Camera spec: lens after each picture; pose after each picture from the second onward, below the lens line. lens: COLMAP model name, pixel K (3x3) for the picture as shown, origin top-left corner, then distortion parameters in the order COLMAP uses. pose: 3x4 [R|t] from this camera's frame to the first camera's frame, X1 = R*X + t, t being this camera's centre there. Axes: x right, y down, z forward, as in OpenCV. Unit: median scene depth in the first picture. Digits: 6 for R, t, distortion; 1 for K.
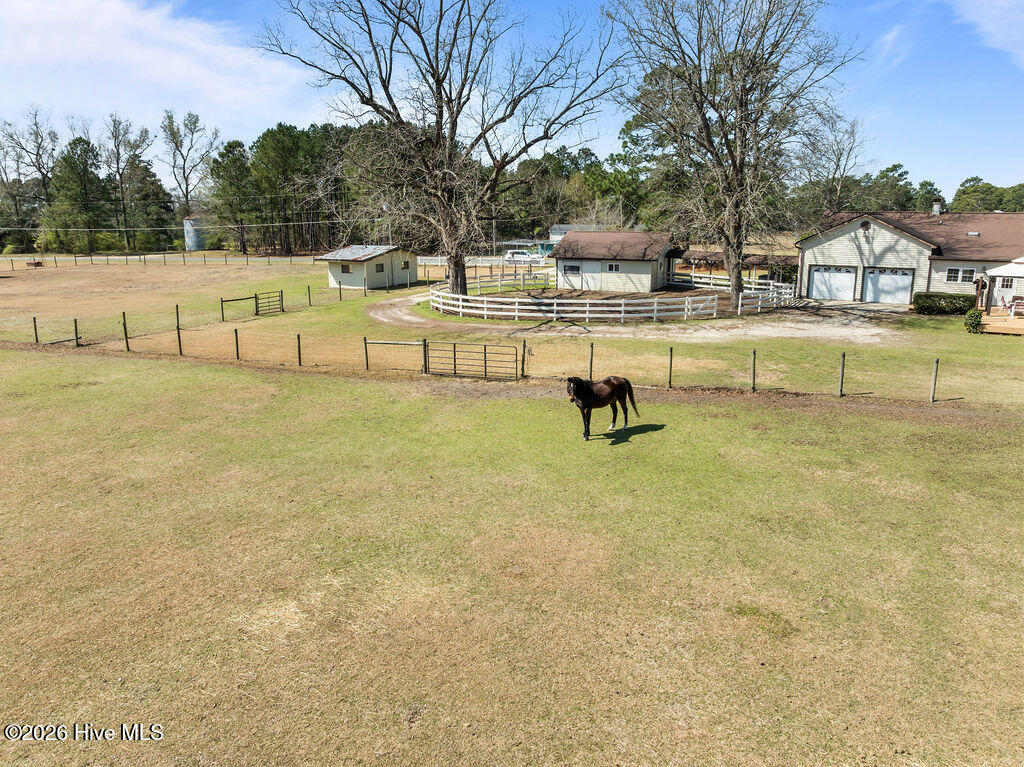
lens RADIAL K [[721.5, 0, 512.0], [0, 721.5, 383.5], [0, 0, 1]] dist [-0.039619, 0.001010]
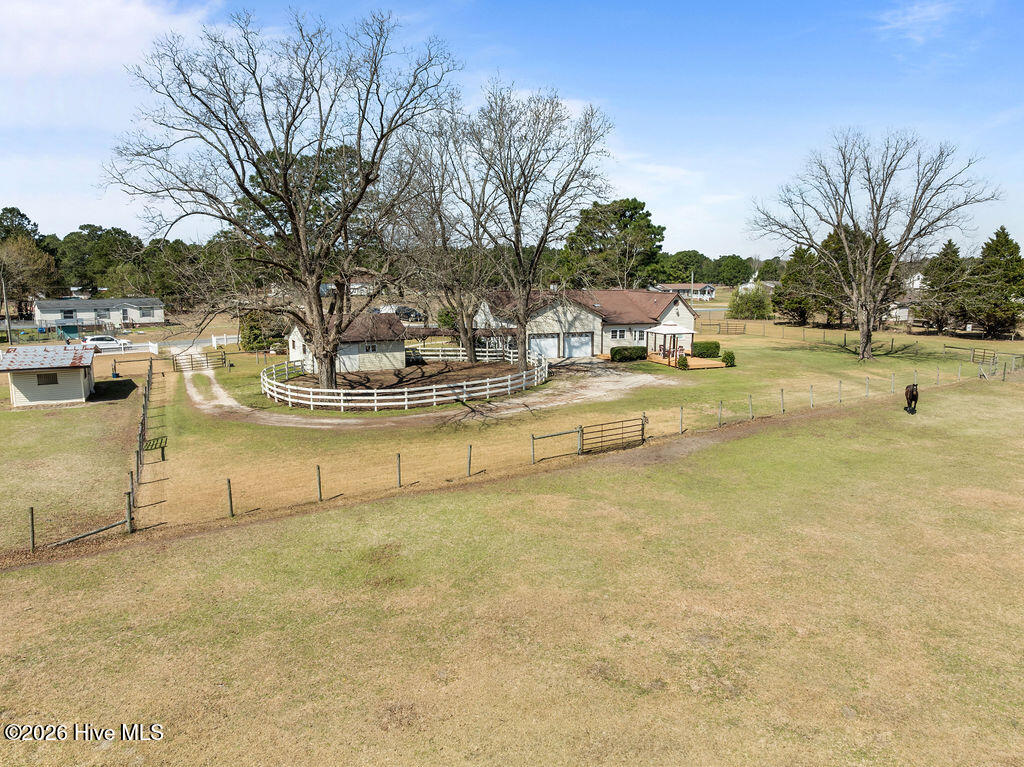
lens RADIAL K [[721.5, 0, 512.0], [0, 721.5, 383.5], [0, 0, 1]] dist [-0.039619, 0.001010]
pose [[0.609919, -0.119951, 0.783333, -0.698021], [0.179701, 0.983663, 0.010709, -0.103100], [-0.771820, 0.134235, 0.621510, 0.228725]]
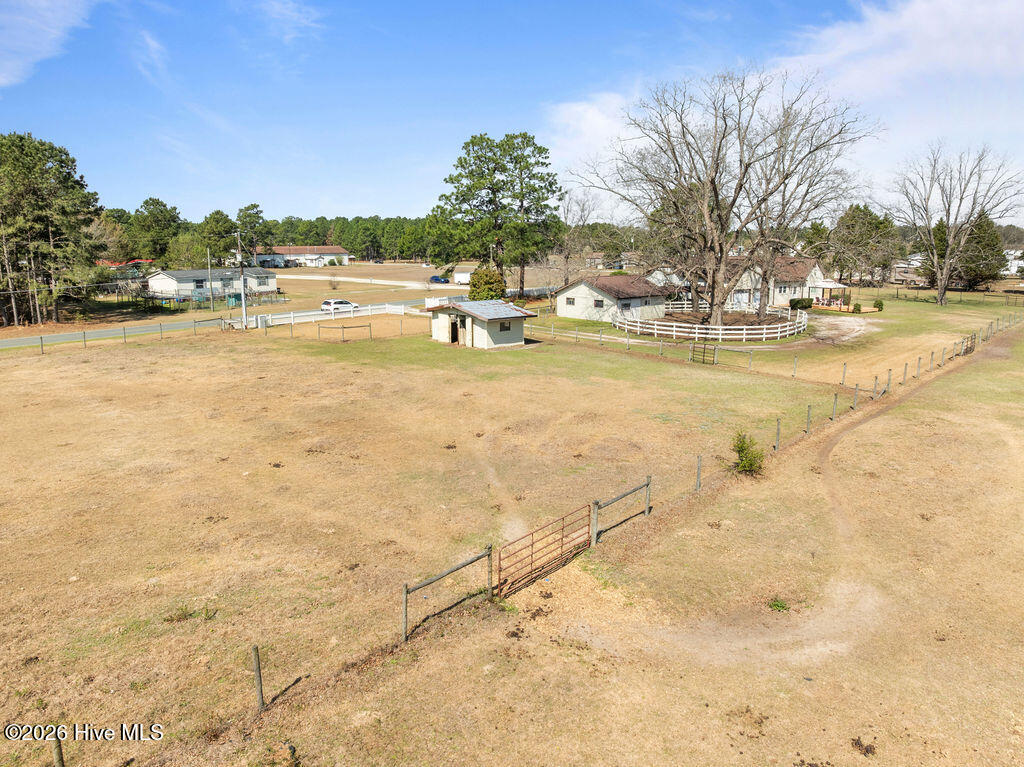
lens RADIAL K [[721.5, 0, 512.0], [0, 721.5, 383.5], [0, 0, 1]] dist [-0.039619, 0.001010]
pose [[0.415919, -0.175422, 0.892322, -1.477843], [0.209214, 0.973357, 0.093836, -0.236422], [-0.885009, 0.147659, 0.441539, 0.798090]]
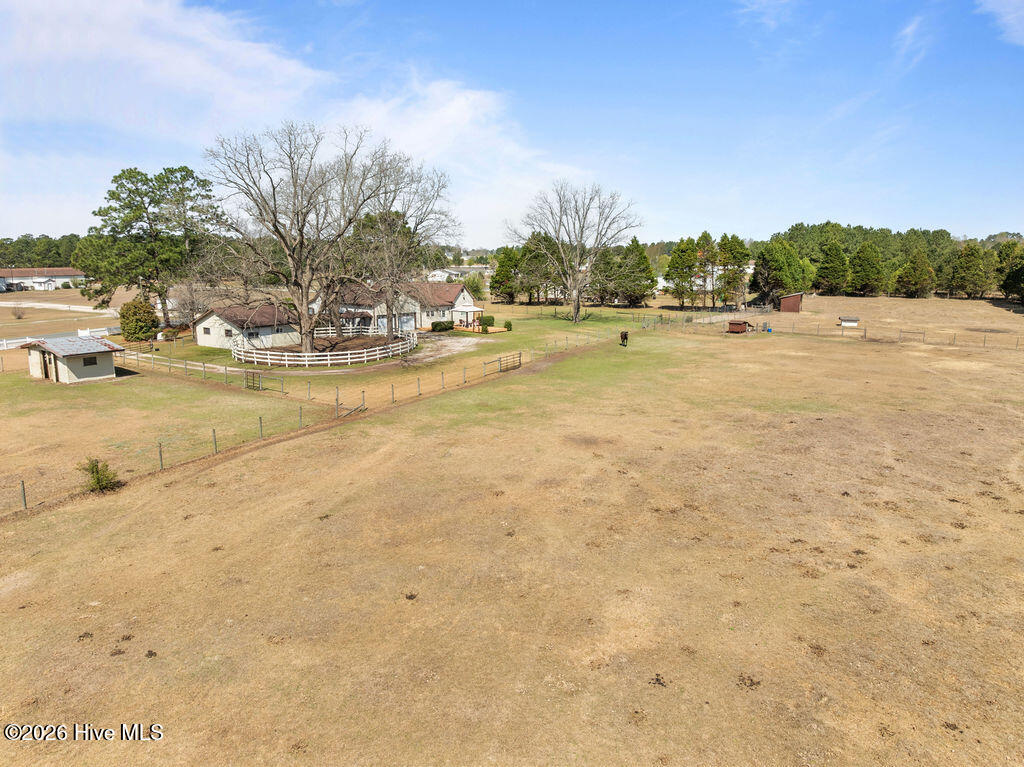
lens RADIAL K [[721.5, 0, 512.0], [0, 721.5, 383.5], [0, 0, 1]] dist [-0.039619, 0.001010]
pose [[0.172242, -0.171541, 0.970003, -1.487450], [0.225588, 0.965419, 0.130673, -0.172271], [-0.958876, 0.196314, 0.204983, 0.330134]]
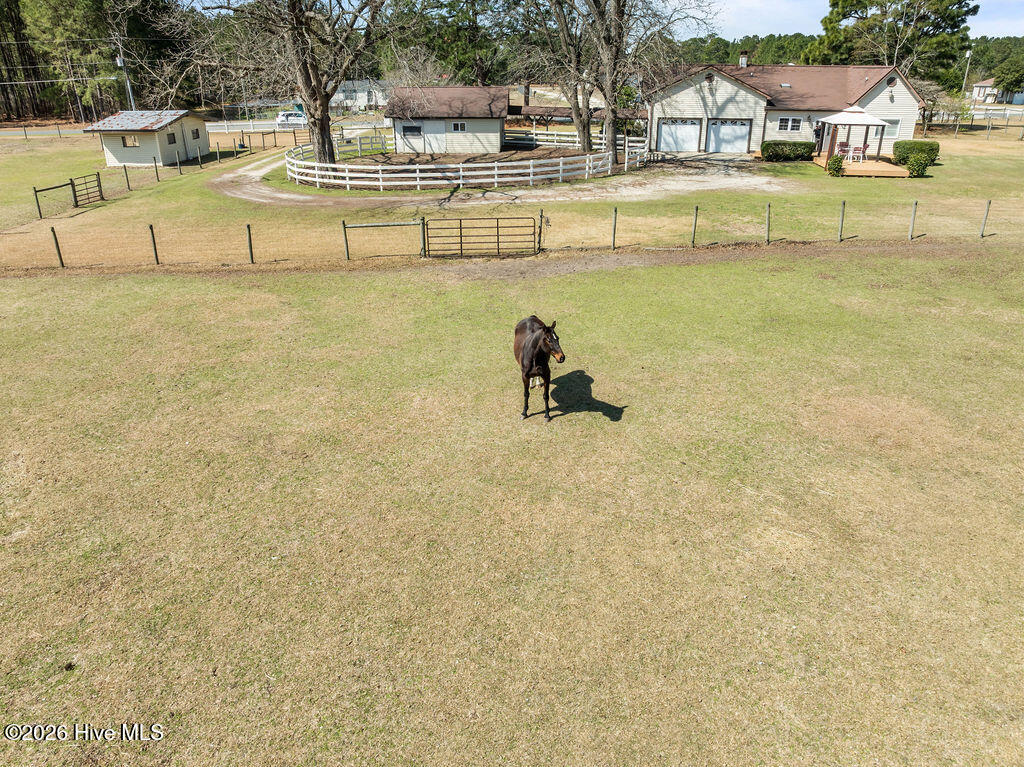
lens RADIAL K [[721.5, 0, 512.0], [0, 721.5, 383.5], [0, 0, 1]] dist [-0.039619, 0.001010]
pose [[0.914158, -0.162861, 0.371204, -0.241307], [0.092565, 0.975415, 0.199994, -0.019156], [-0.394649, -0.148465, 0.906758, 0.094073]]
